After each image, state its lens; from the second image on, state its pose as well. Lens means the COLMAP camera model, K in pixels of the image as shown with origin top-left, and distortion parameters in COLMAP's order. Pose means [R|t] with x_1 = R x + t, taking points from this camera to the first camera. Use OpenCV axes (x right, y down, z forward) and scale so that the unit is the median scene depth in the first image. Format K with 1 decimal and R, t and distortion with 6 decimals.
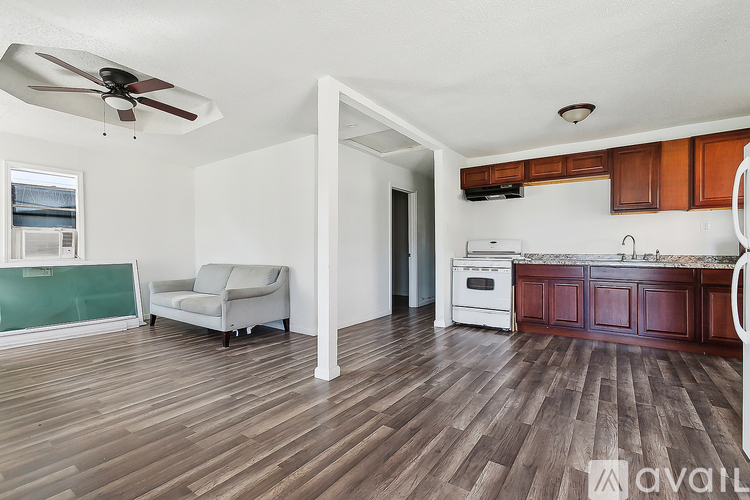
lens RADIAL K [[344.1, 0, 374.6], [0, 344.1, 249.6], [0, 0, 1]] dist [0.002237, 0.001675]
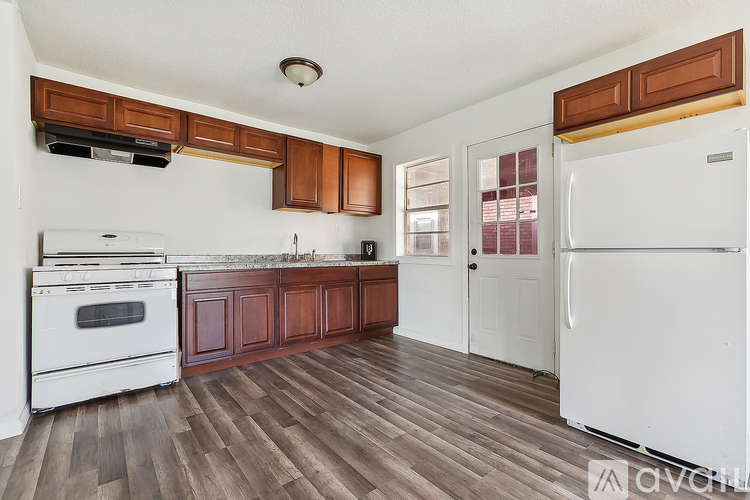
lens RADIAL K [[344.1, 0, 375.8], [0, 344.1, 249.8], [0, 0, 1]] dist [0.002237, 0.001675]
pose [[0.274982, 0.002034, 0.961447, -0.102174], [0.005179, 0.999980, -0.003596, 0.006832], [-0.961435, 0.005968, 0.274966, 0.576735]]
